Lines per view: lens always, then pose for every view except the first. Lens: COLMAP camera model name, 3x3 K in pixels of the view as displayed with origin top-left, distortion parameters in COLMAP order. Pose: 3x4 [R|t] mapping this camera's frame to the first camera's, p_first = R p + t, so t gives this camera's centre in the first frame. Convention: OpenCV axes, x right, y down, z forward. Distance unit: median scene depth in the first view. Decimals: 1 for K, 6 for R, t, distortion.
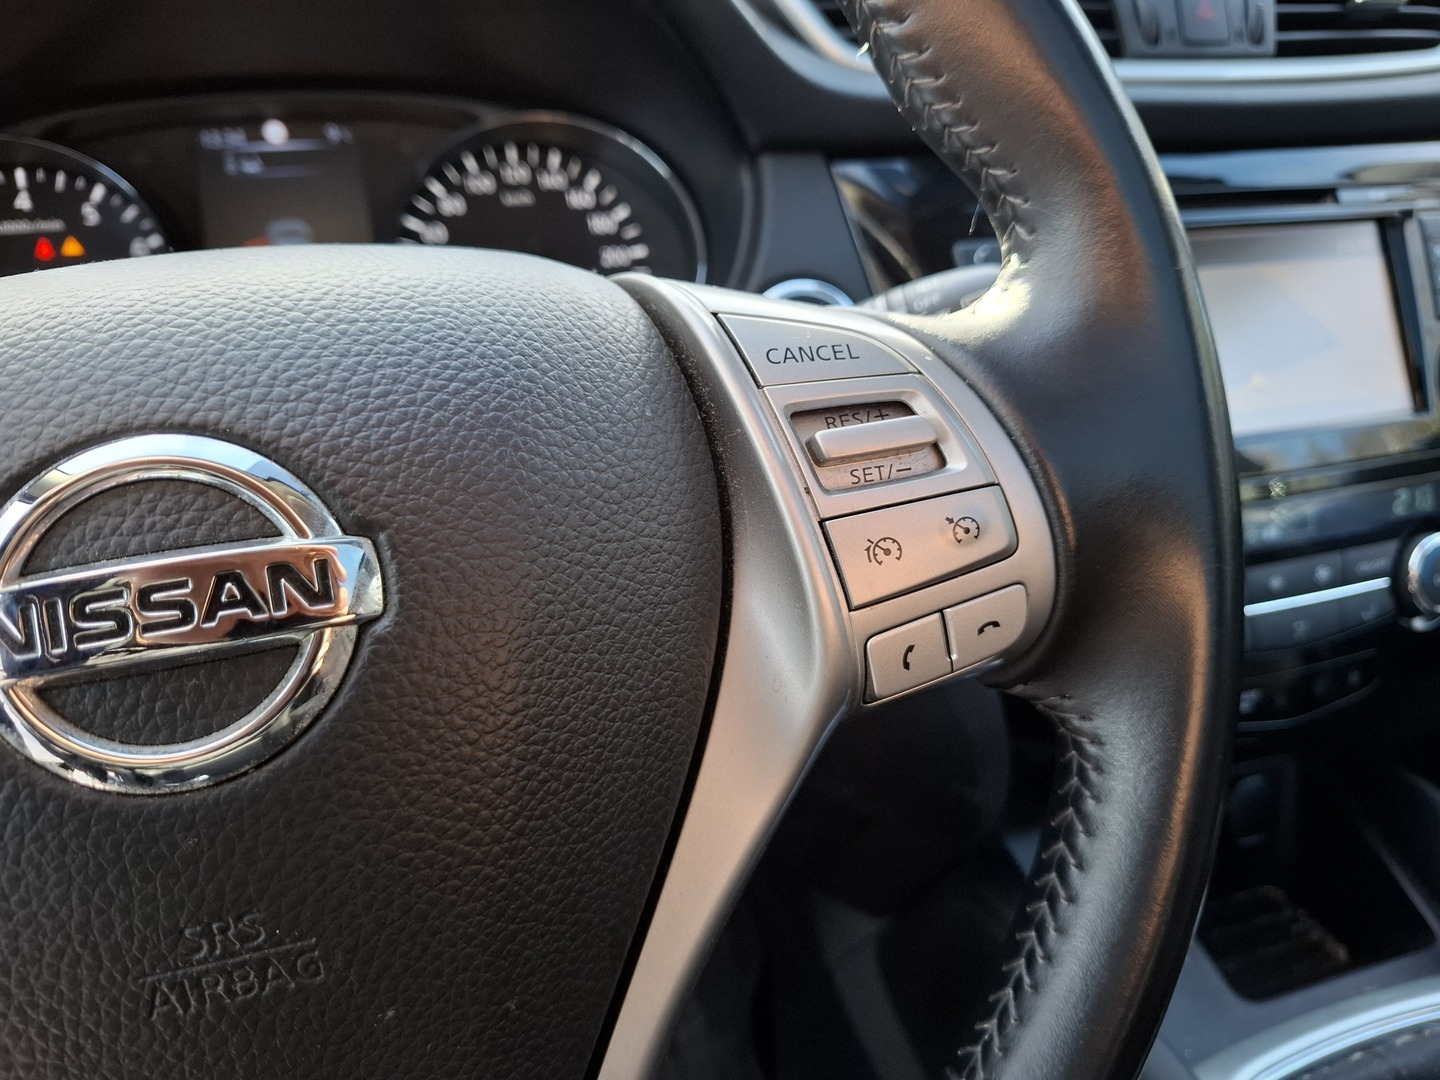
lens RADIAL K [[1006.9, 0, 720.0], [0, 1006.9, 540.0], [0, 0, 1]] dist [-0.009886, -0.009381]
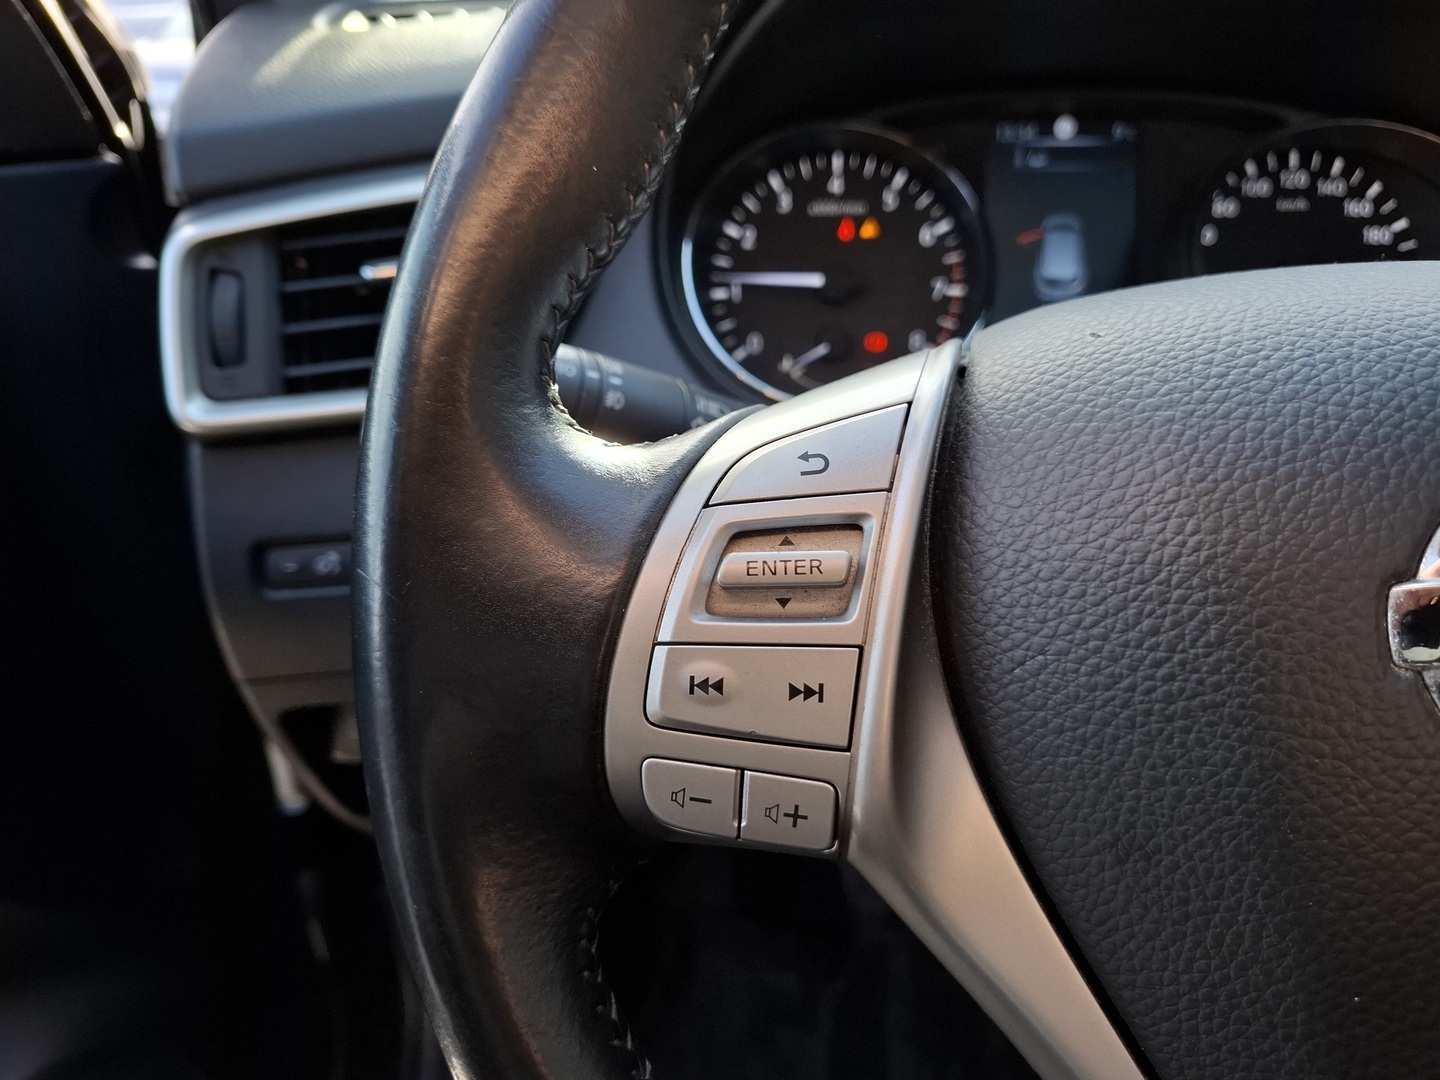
lens RADIAL K [[989.2, 0, 720.0], [0, 989.2, 540.0], [0, 0, 1]] dist [0.076223, -0.130184]
pose [[0.940823, 0.142263, -0.307593, -0.407263], [-0.147586, 0.989031, 0.006014, 0.059685], [0.305075, 0.039738, 0.951499, -0.073107]]
